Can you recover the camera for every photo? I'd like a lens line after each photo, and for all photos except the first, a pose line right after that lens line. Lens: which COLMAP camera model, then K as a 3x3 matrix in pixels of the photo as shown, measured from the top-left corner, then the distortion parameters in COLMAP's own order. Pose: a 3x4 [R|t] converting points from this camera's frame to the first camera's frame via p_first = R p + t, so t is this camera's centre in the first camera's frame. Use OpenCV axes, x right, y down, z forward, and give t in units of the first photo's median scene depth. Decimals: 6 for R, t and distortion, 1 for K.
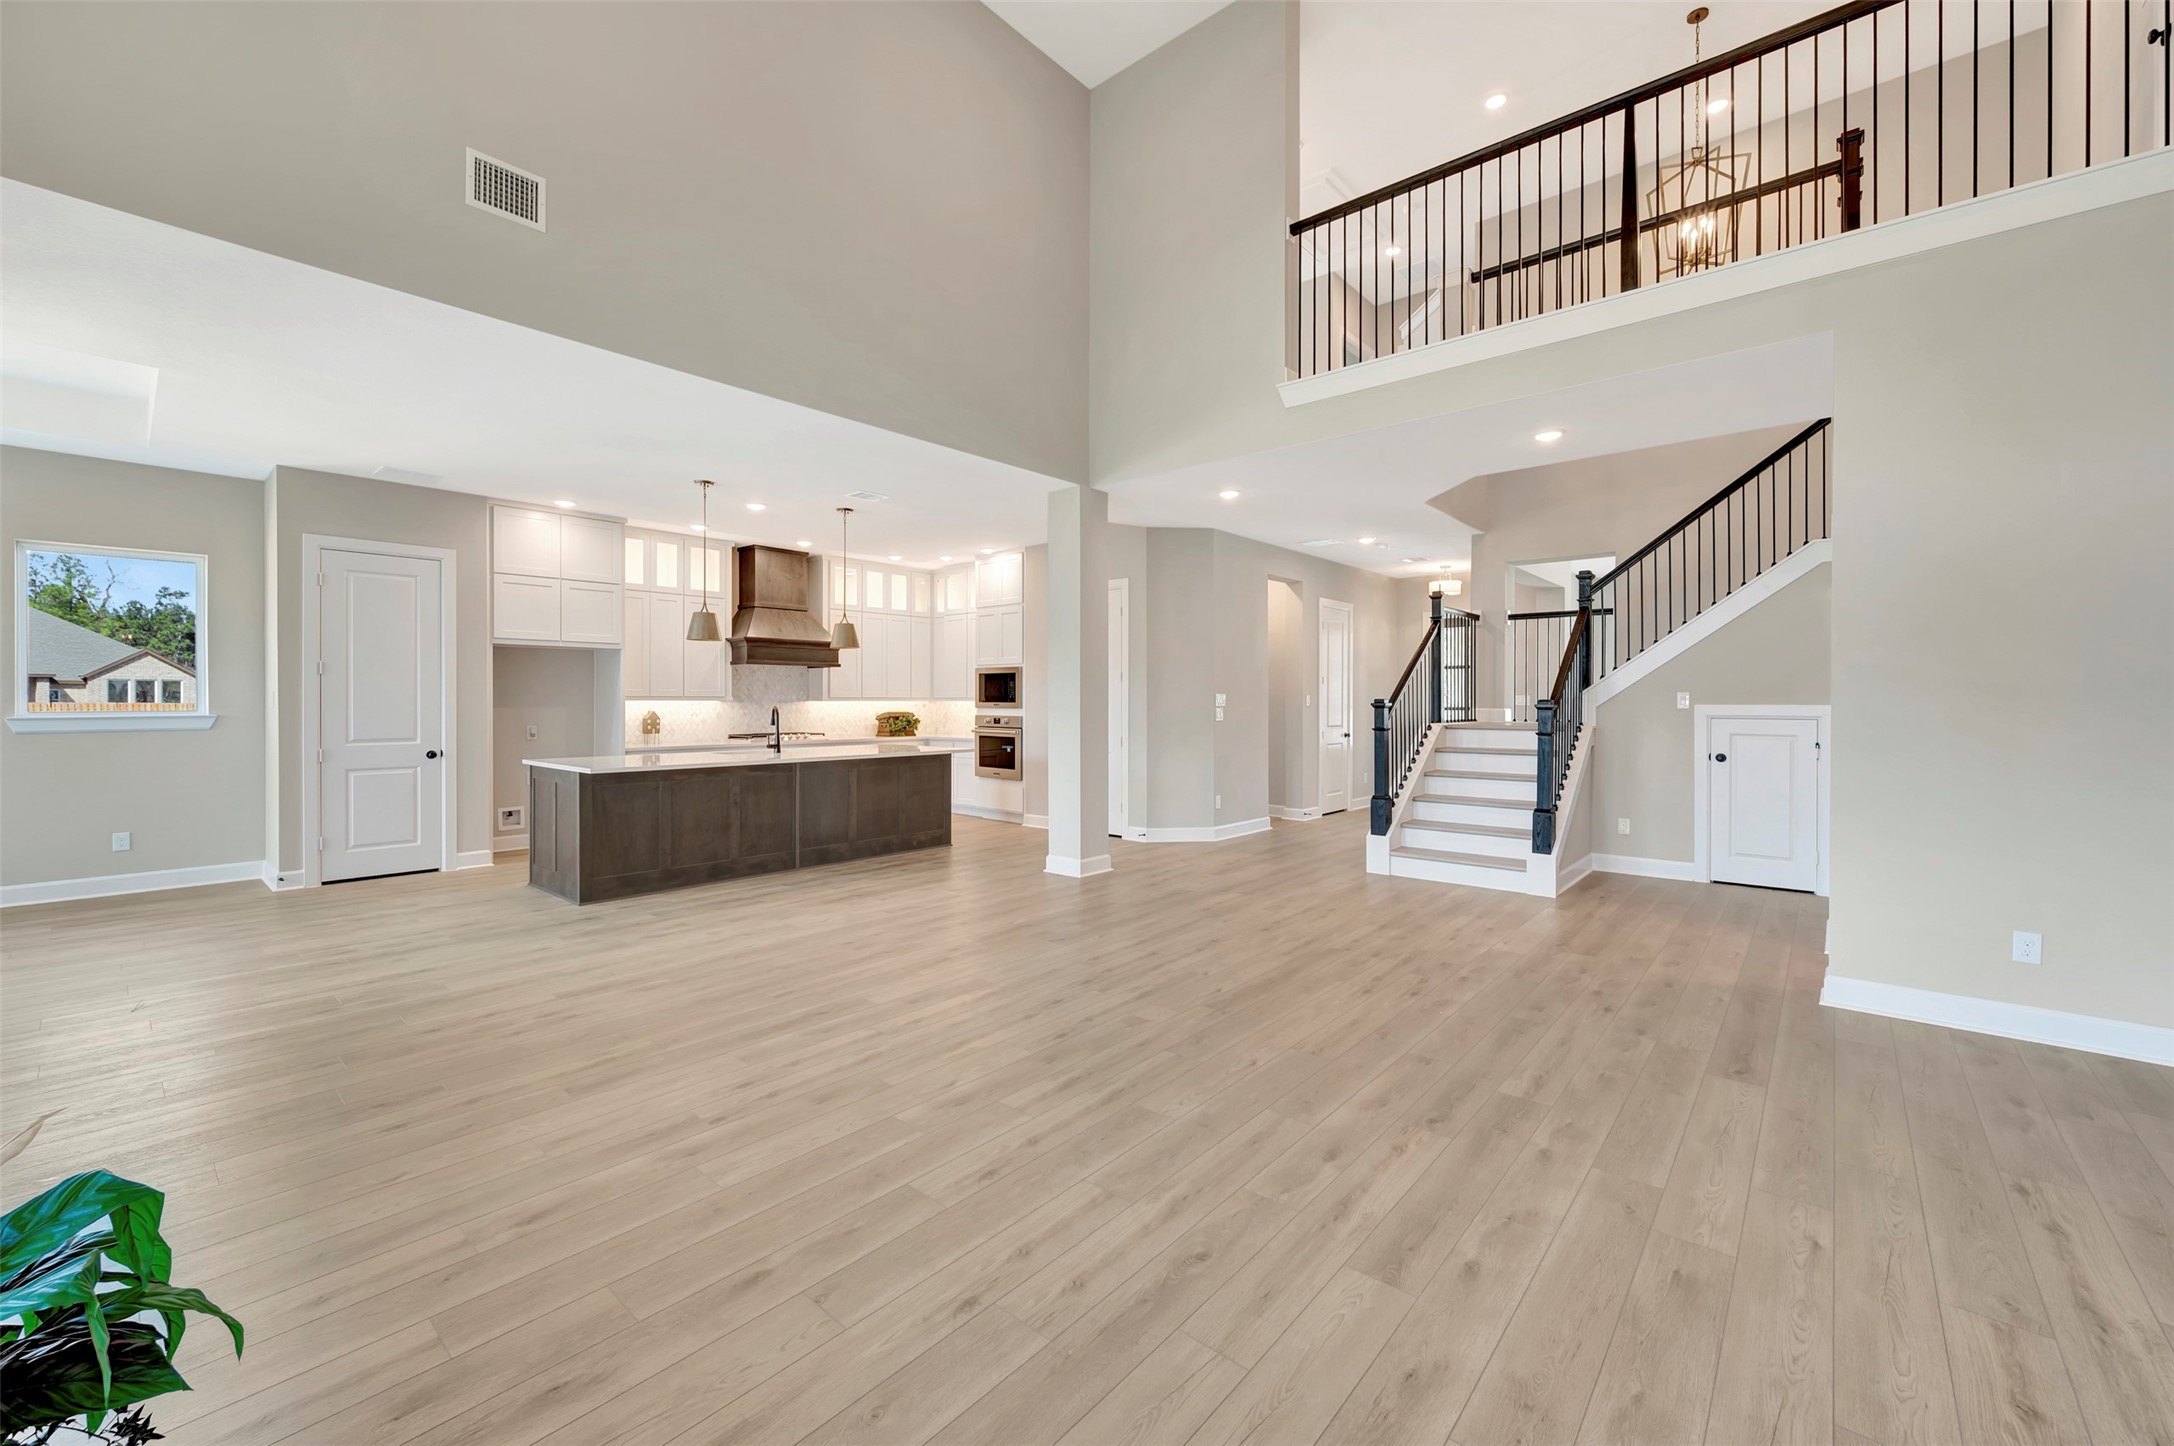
lens RADIAL K [[863.0, 0, 1101.8], [0, 863.0, 705.1], [0, 0, 1]] dist [-0.001084, -0.000179]
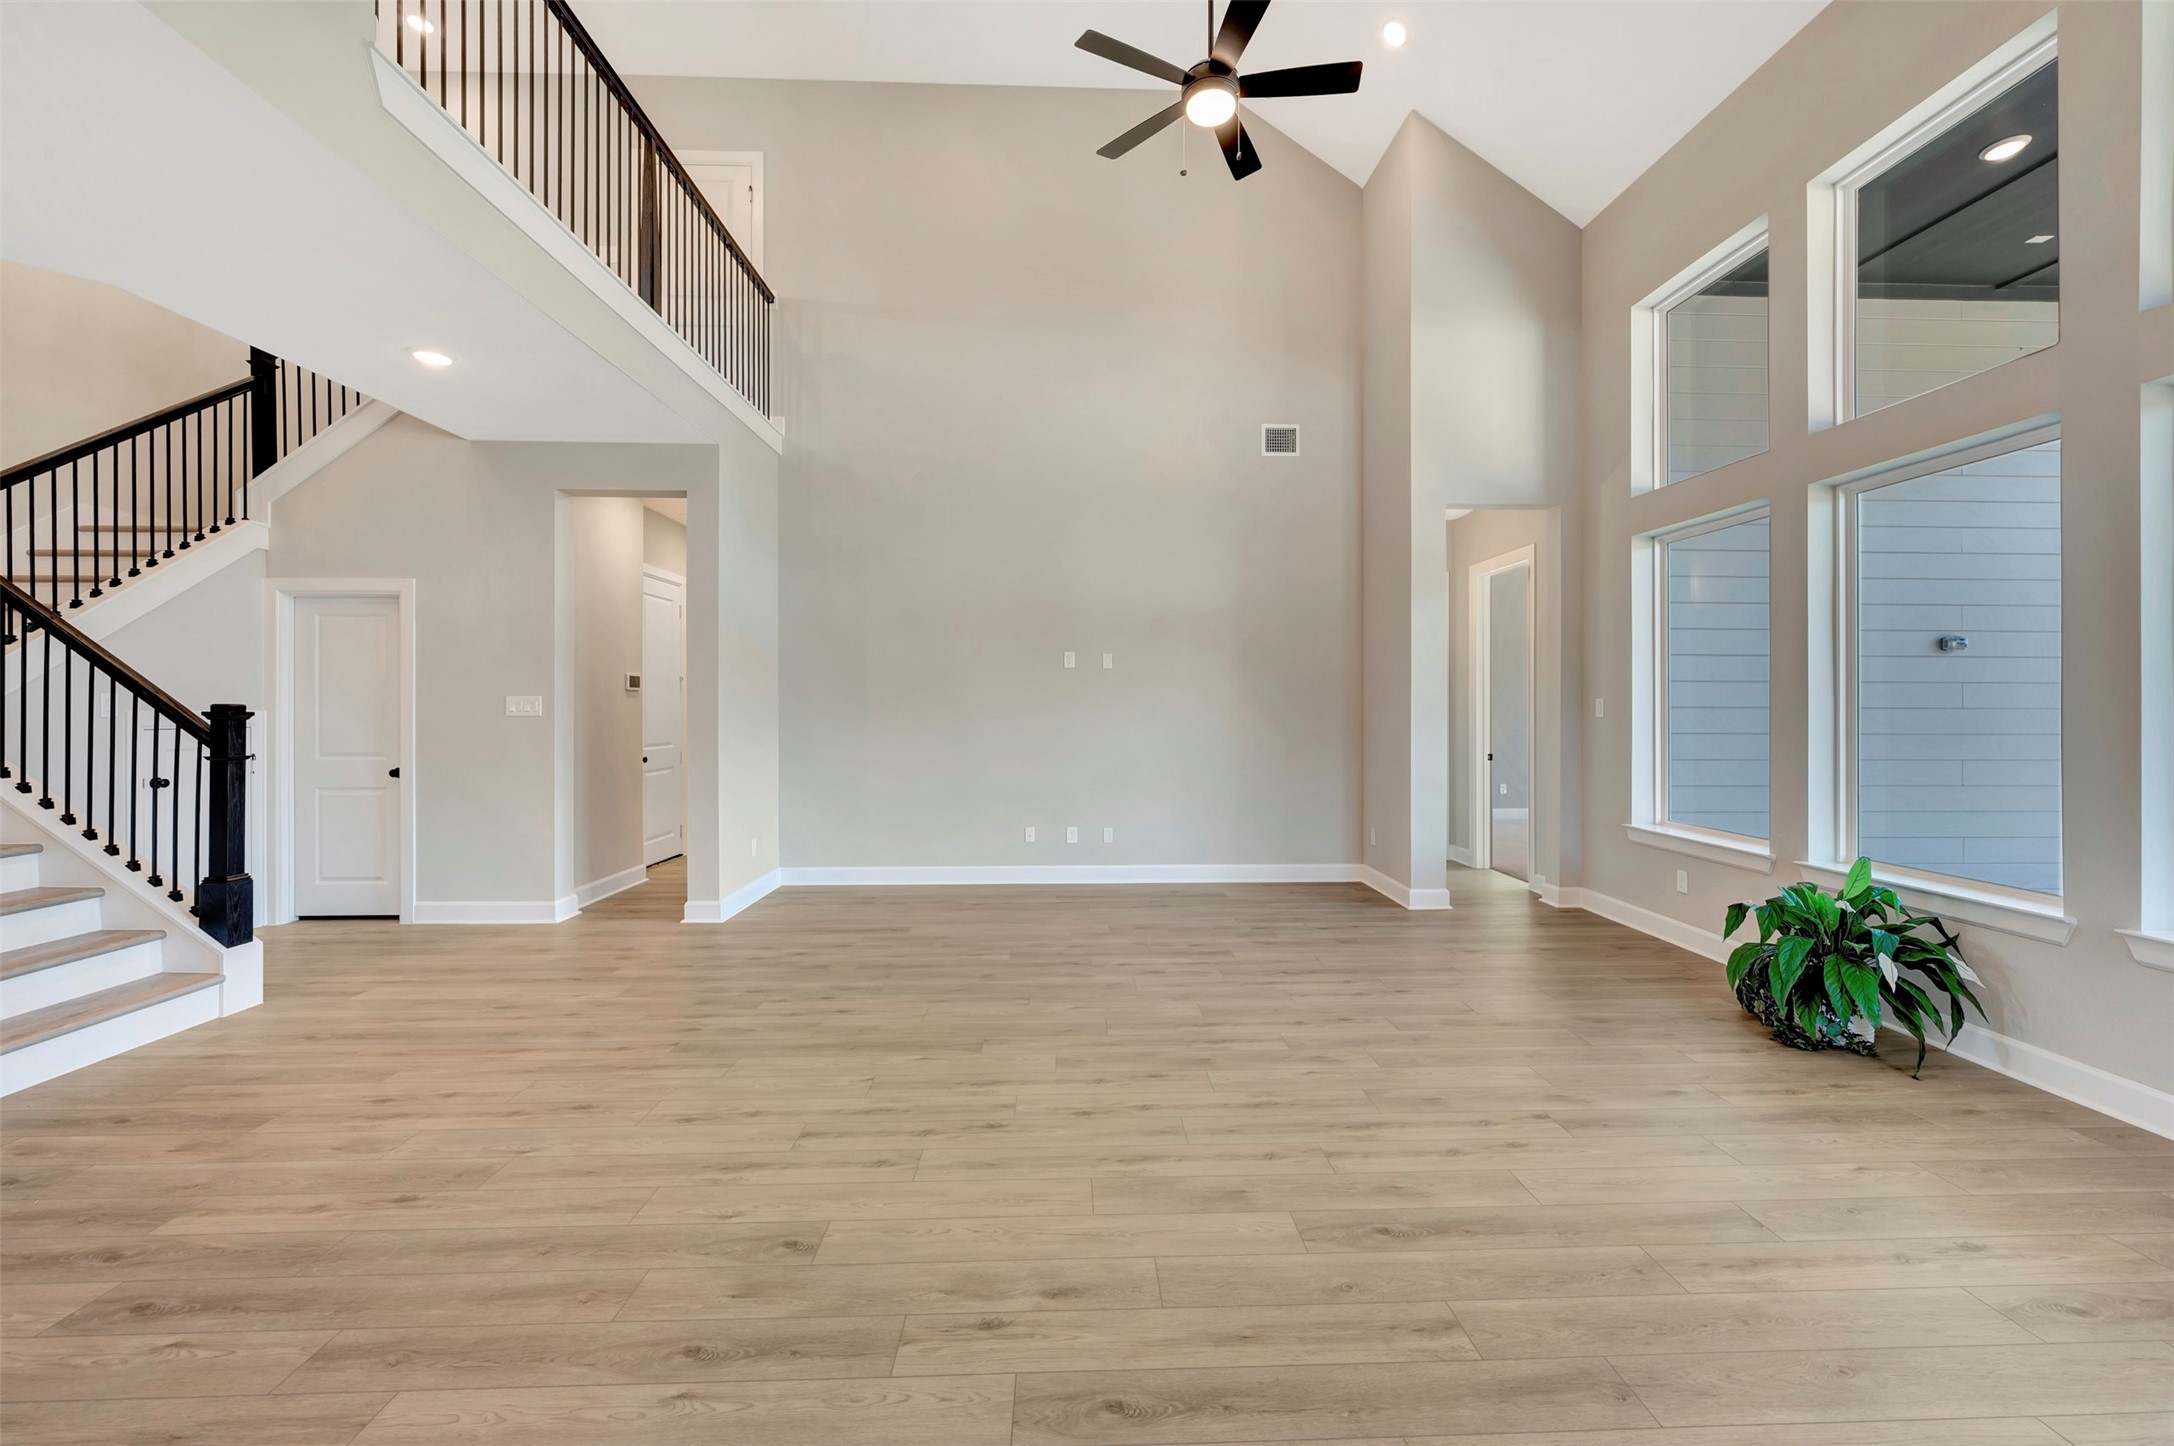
lens RADIAL K [[863.0, 0, 1090.0], [0, 863.0, 711.7], [0, 0, 1]] dist [-0.001084, -0.000179]
pose [[-0.673937, -0.003748, 0.738779, -0.311828], [0.003504, 0.999960, 0.008269, -0.003502], [-0.738781, 0.008161, -0.673897, 0.772557]]
